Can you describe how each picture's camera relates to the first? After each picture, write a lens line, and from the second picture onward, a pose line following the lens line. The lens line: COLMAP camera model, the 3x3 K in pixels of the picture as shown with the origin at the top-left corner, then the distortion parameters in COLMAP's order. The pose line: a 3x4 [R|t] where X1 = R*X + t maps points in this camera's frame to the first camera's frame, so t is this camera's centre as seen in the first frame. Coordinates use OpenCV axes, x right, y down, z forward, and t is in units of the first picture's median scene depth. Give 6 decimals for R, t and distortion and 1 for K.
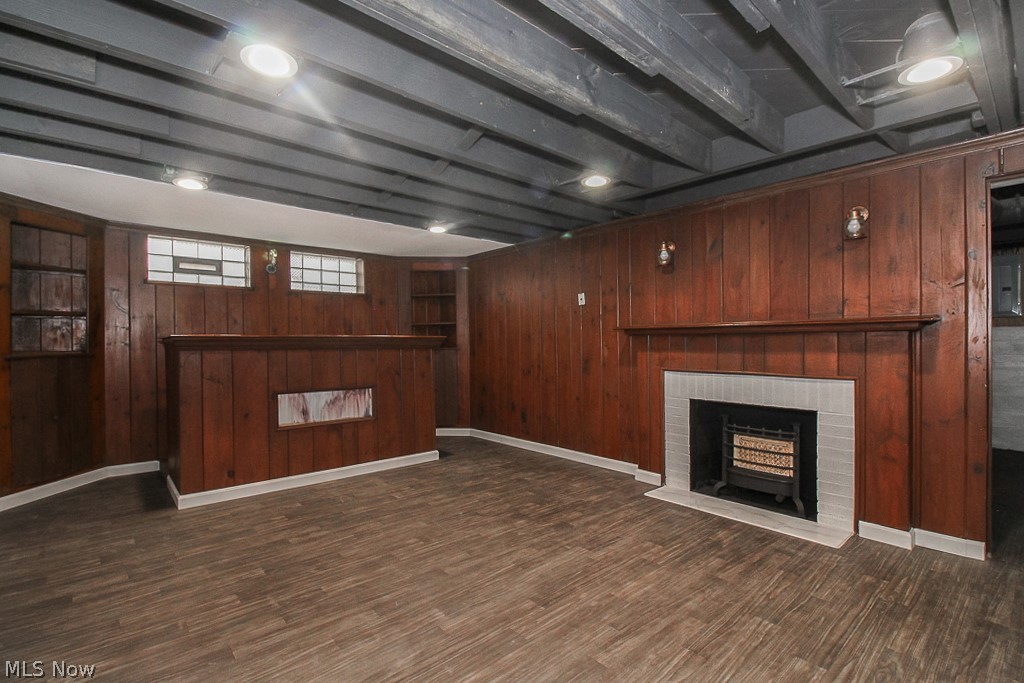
lens RADIAL K [[474.5, 0, 514.1], [0, 474.5, 343.1], [0, 0, 1]] dist [0.013357, -0.004530]
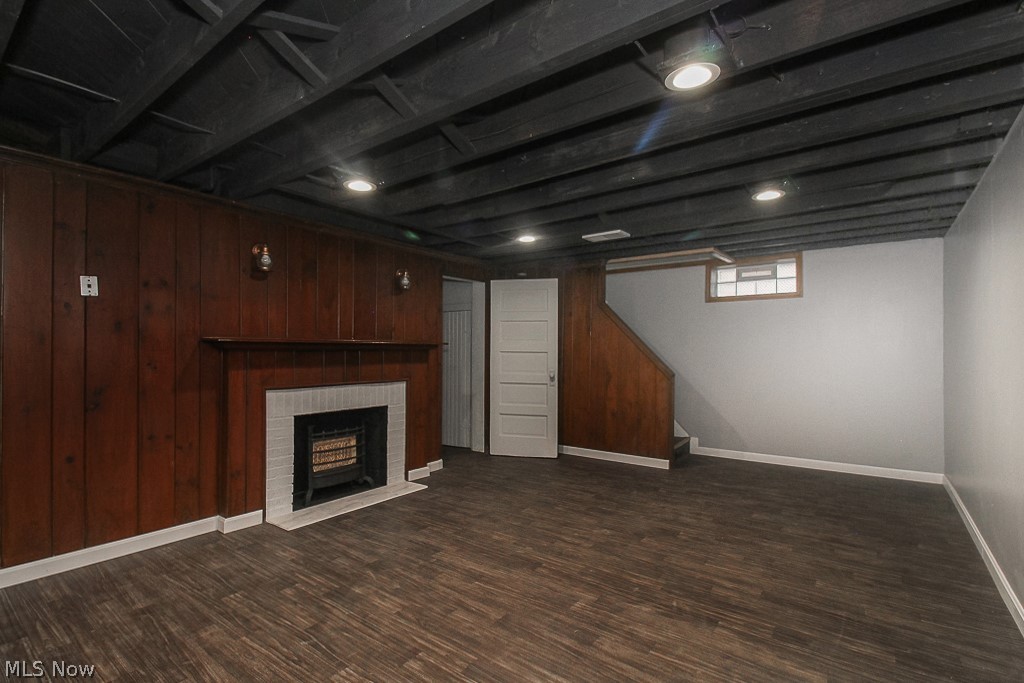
lens RADIAL K [[474.5, 0, 514.9], [0, 474.5, 345.0], [0, 0, 1]] dist [0.013357, -0.004530]
pose [[-0.201745, 0.017378, 0.979284, -0.780336], [0.003253, 0.999849, -0.017073, -0.011220], [-0.979433, -0.000259, -0.201771, 0.872051]]
